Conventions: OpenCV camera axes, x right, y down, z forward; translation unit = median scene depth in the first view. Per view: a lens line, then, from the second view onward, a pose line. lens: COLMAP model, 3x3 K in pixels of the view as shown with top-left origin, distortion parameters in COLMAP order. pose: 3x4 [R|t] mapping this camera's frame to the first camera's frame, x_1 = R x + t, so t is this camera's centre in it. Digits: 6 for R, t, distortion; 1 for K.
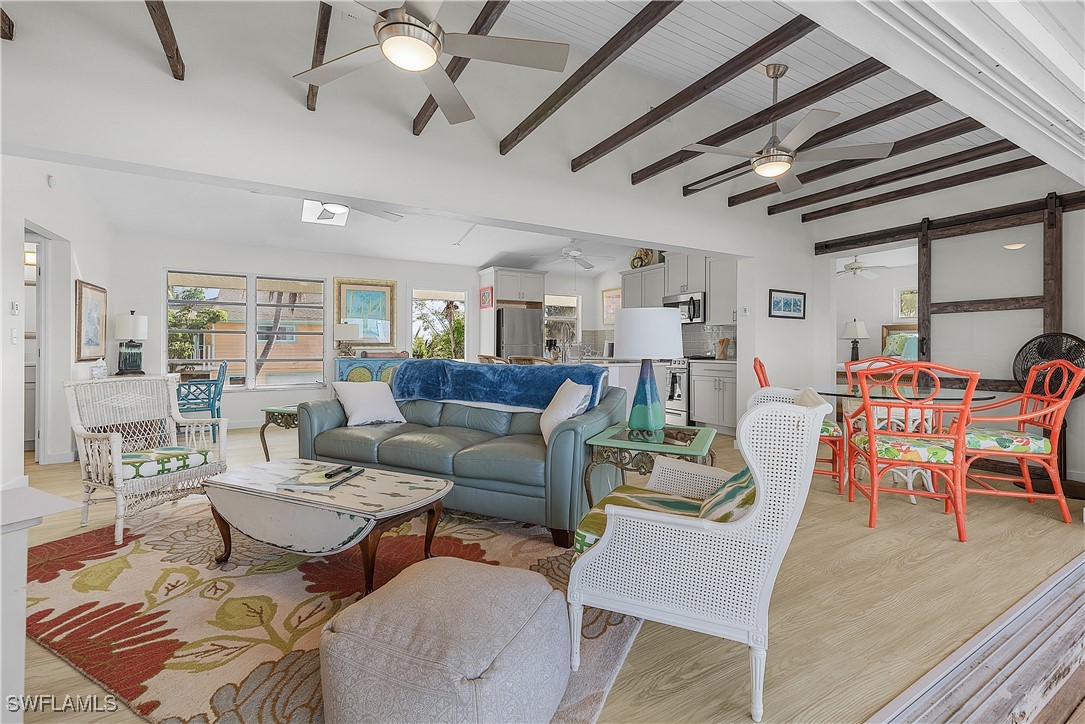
lens RADIAL K [[462.5, 0, 543.9], [0, 462.5, 353.5], [0, 0, 1]] dist [0.001087, 0.000054]
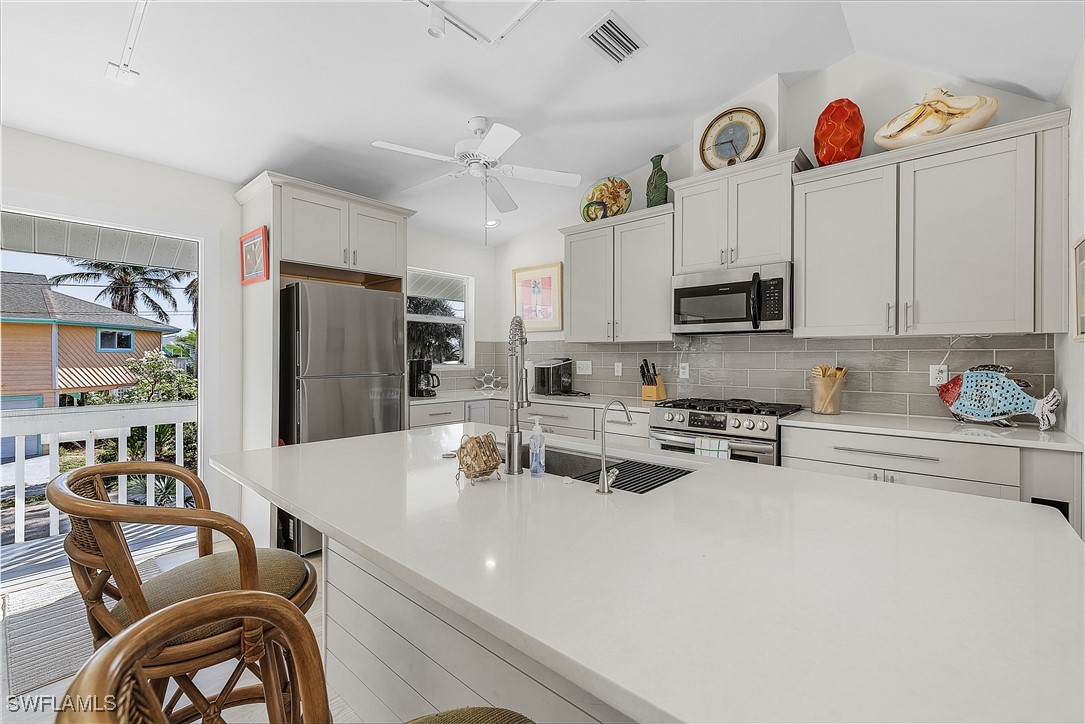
lens RADIAL K [[462.5, 0, 542.3], [0, 462.5, 358.5], [0, 0, 1]] dist [0.001087, 0.000054]
pose [[0.949789, -0.002848, 0.312877, -0.014869], [0.004183, 0.999985, -0.003595, -0.032547], [-0.312862, 0.004723, 0.949787, 0.539897]]
